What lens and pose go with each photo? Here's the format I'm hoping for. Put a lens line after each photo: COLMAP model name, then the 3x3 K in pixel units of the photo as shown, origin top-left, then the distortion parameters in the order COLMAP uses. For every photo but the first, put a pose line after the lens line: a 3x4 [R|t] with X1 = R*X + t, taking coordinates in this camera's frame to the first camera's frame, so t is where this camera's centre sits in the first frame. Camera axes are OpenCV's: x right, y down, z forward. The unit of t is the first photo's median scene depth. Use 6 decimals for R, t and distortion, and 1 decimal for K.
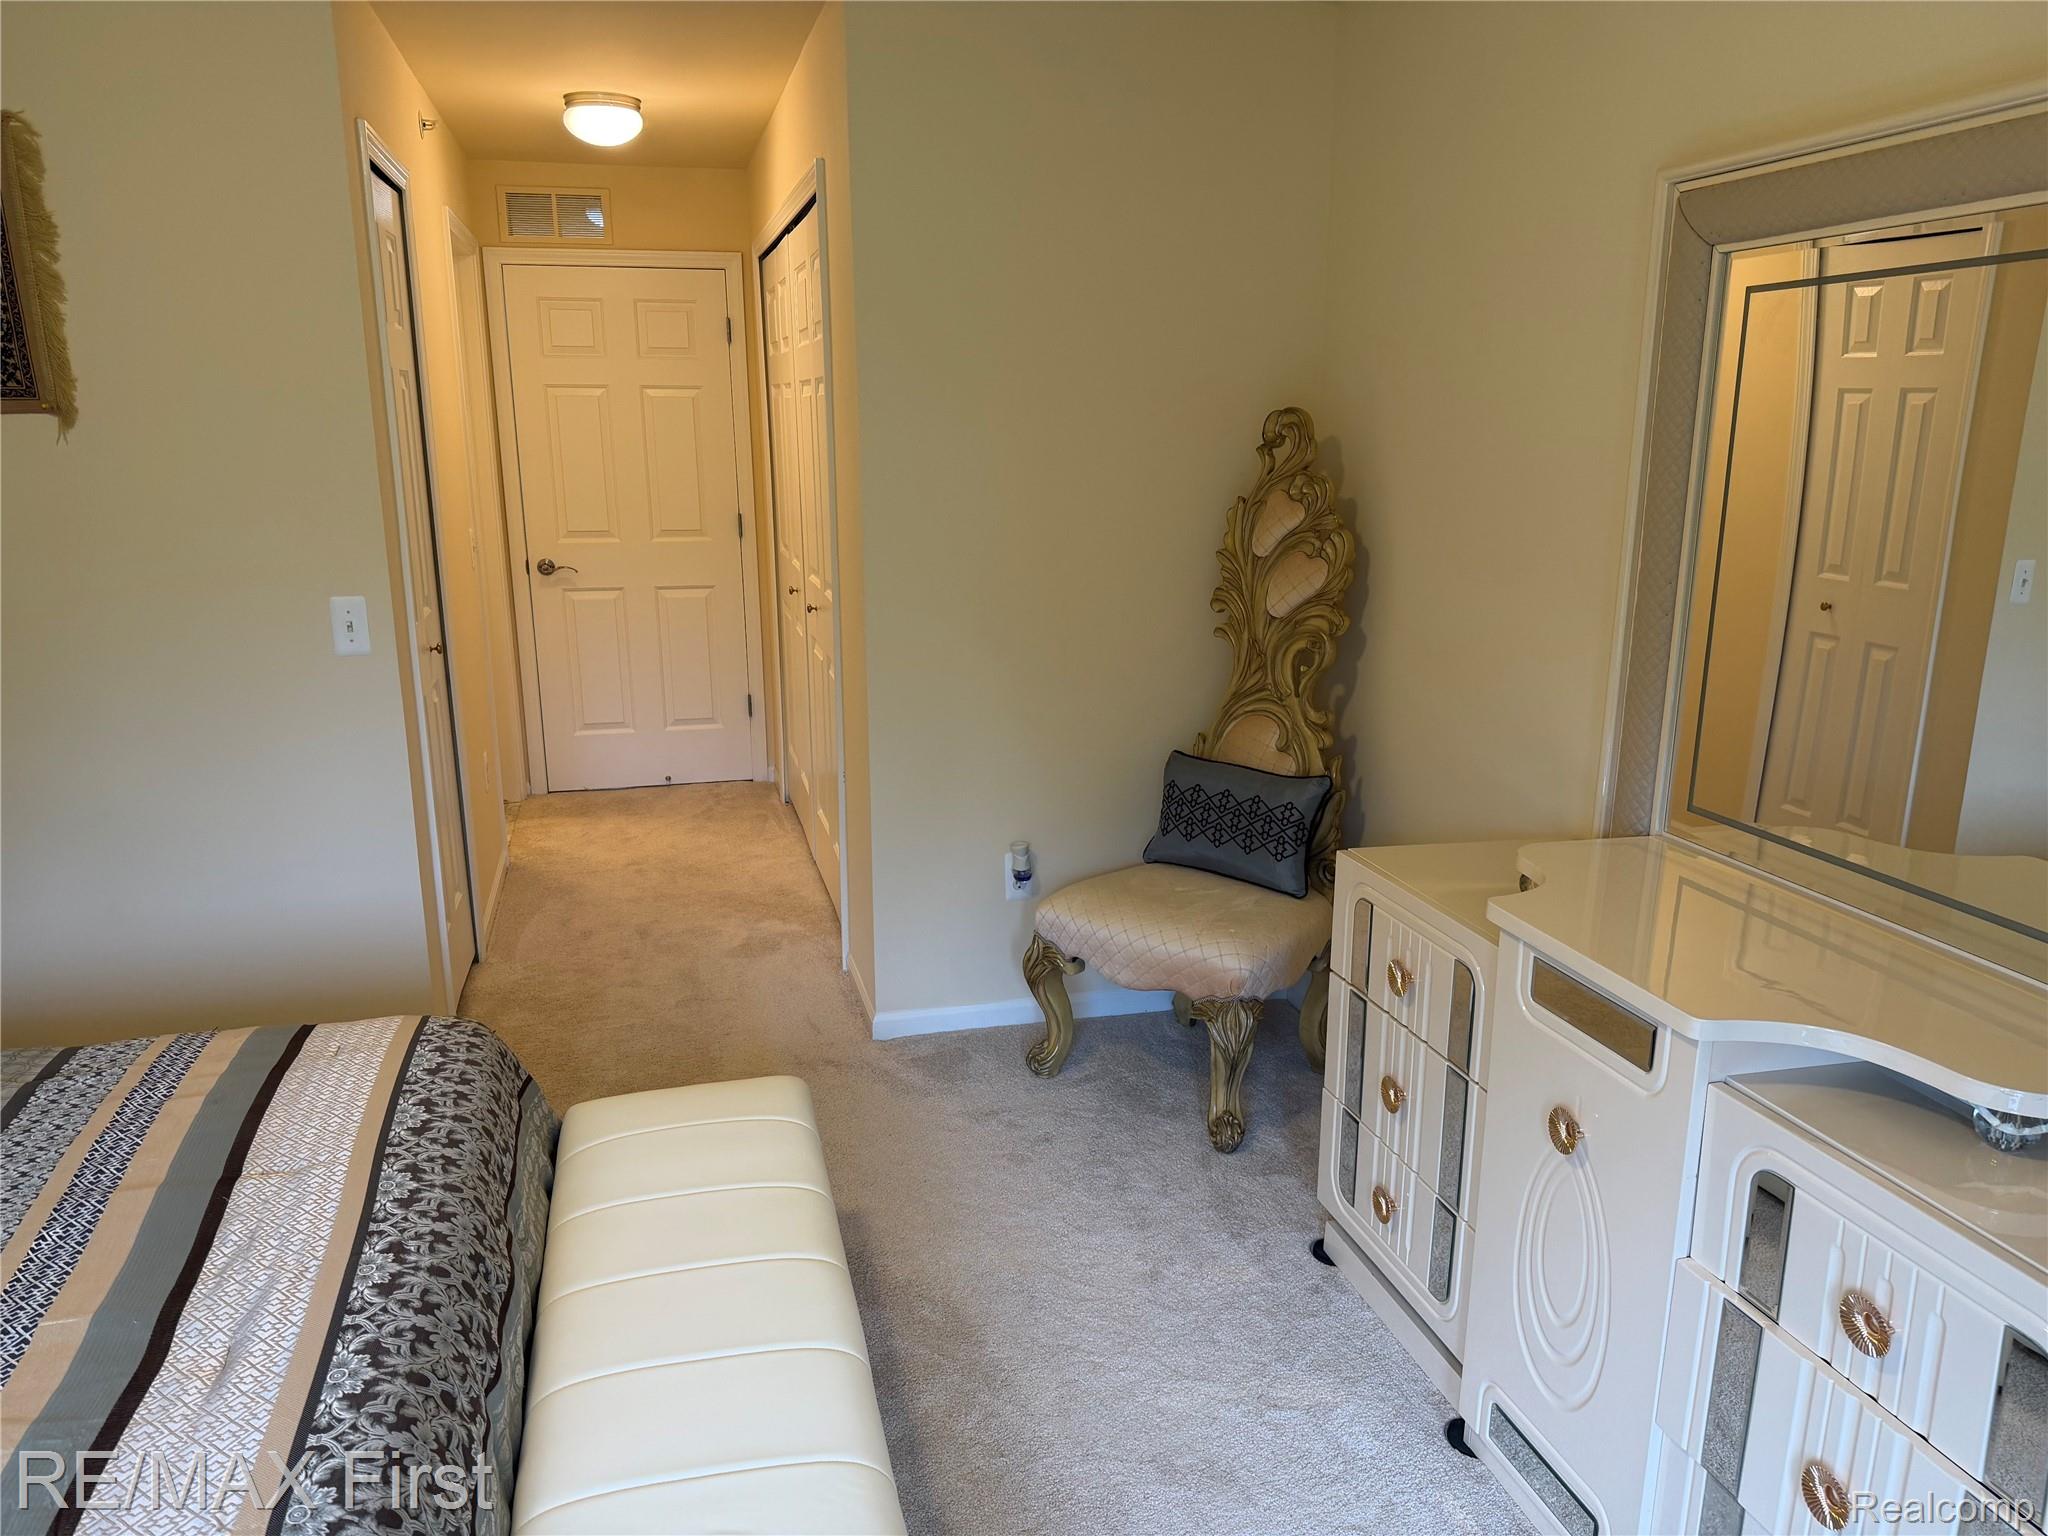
lens RADIAL K [[1420.4, 0, 1022.3], [0, 1420.4, 769.9], [0, 0, 1]] dist [0.036695, -0.040948]
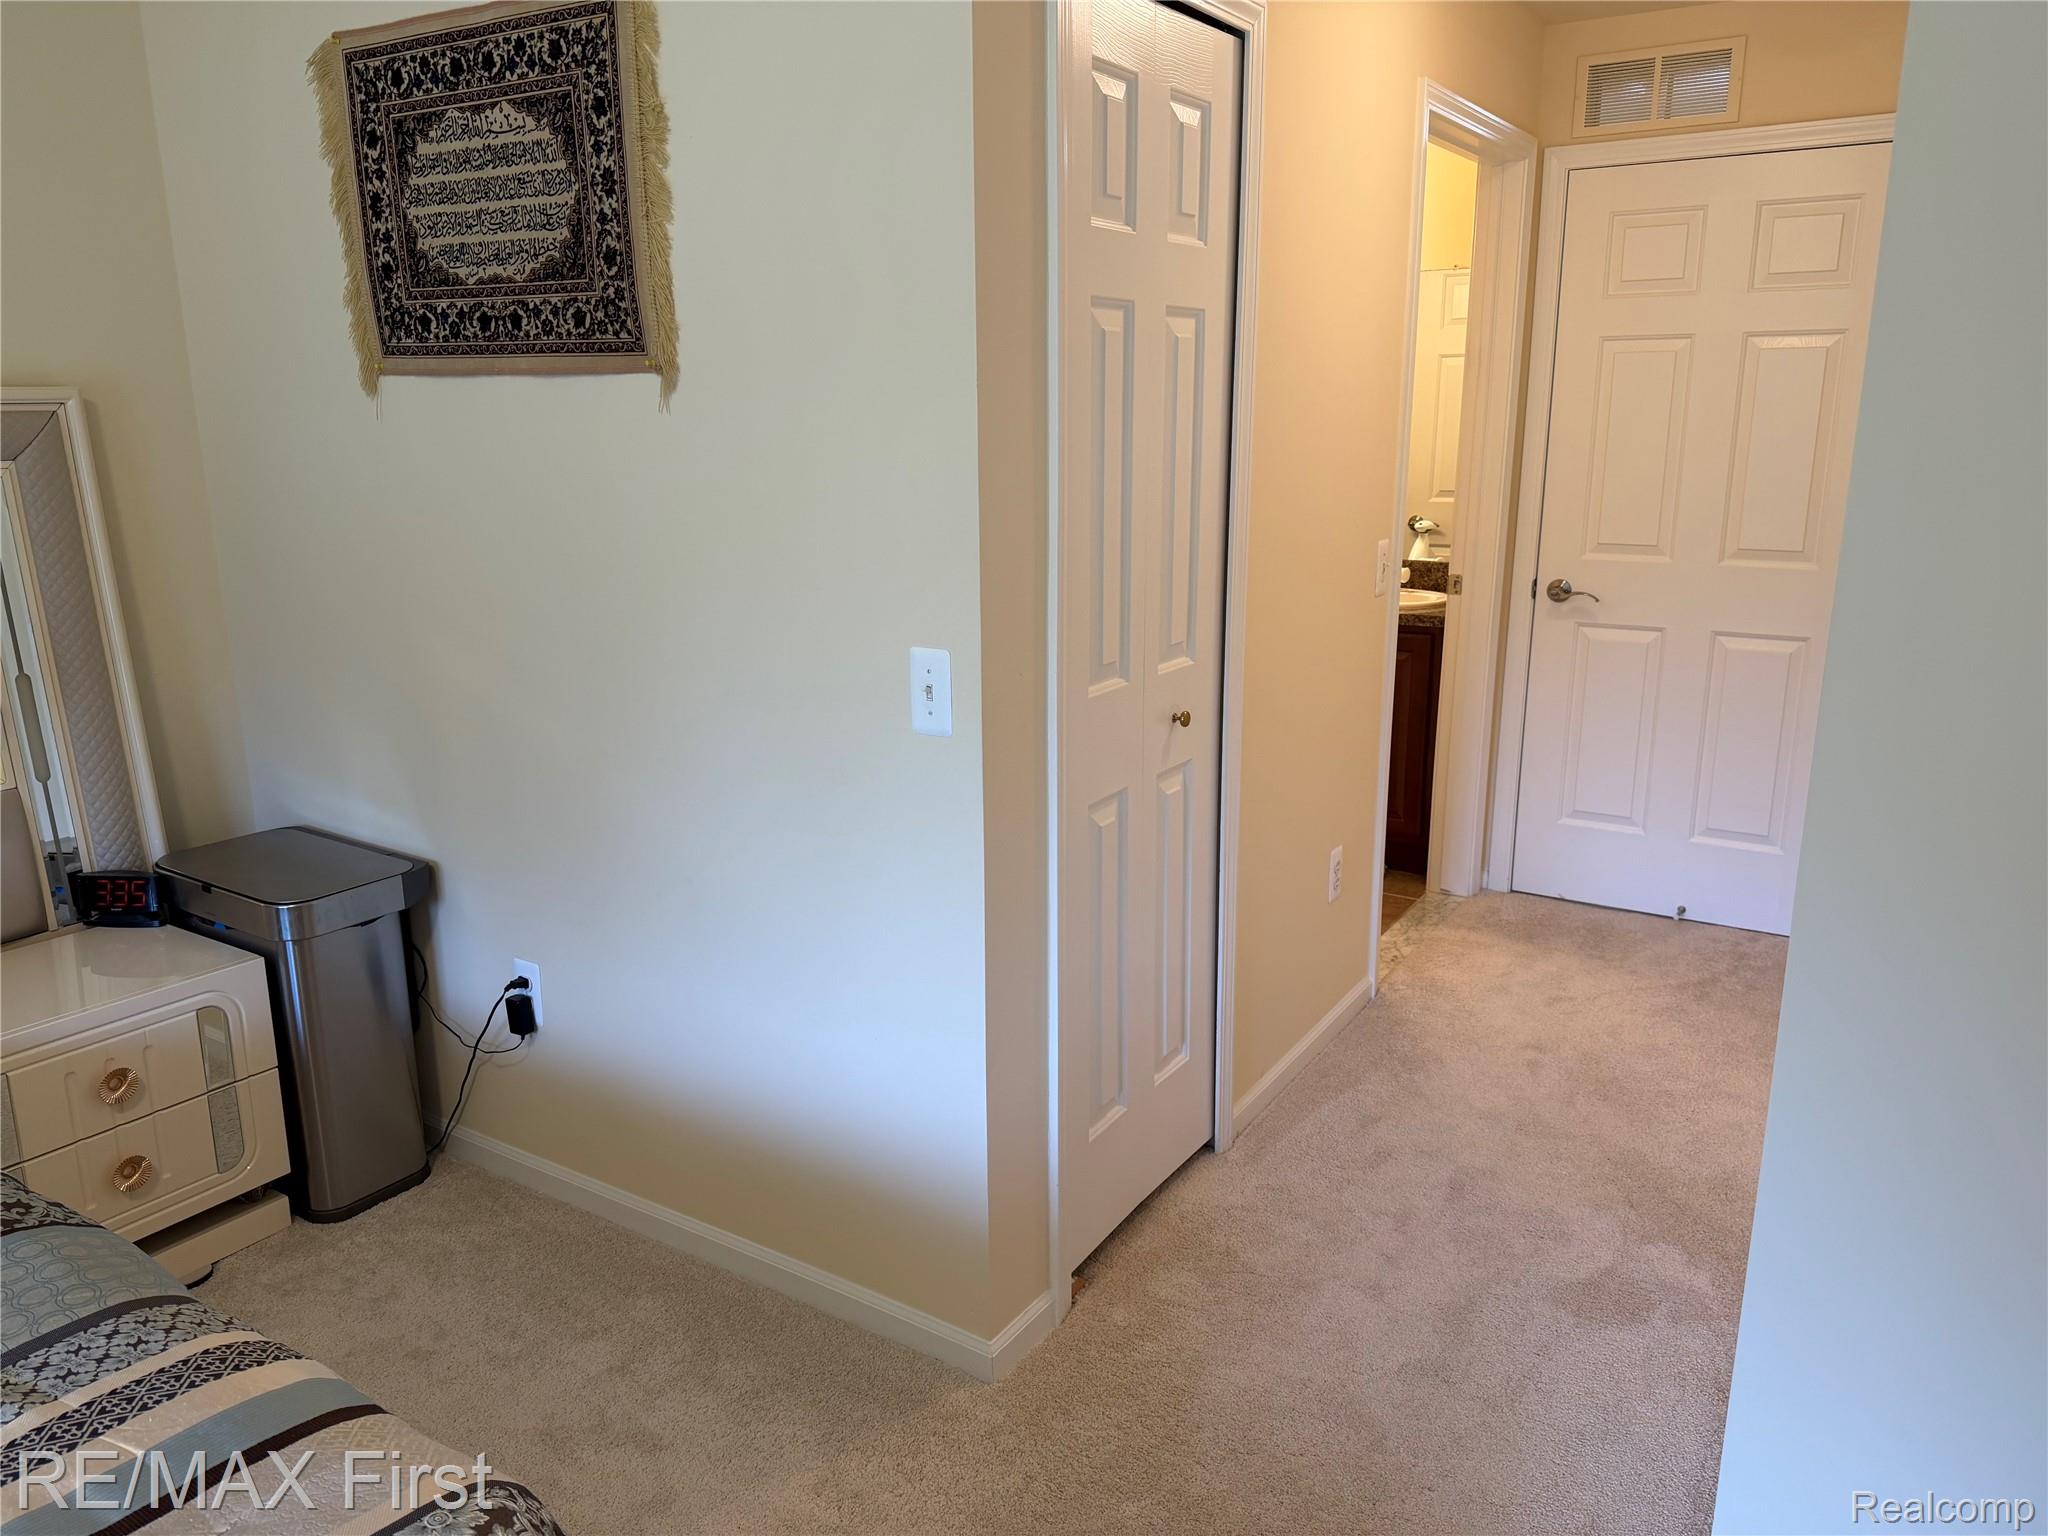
lens RADIAL K [[1420.4, 0, 1078.3], [0, 1420.4, 763.5], [0, 0, 1]] dist [0.036695, -0.040948]
pose [[0.684885, 0.177967, -0.706583, 0.032178], [-0.170946, 0.981894, 0.081613, -0.087185], [0.708315, 0.064892, 0.702908, 0.383349]]
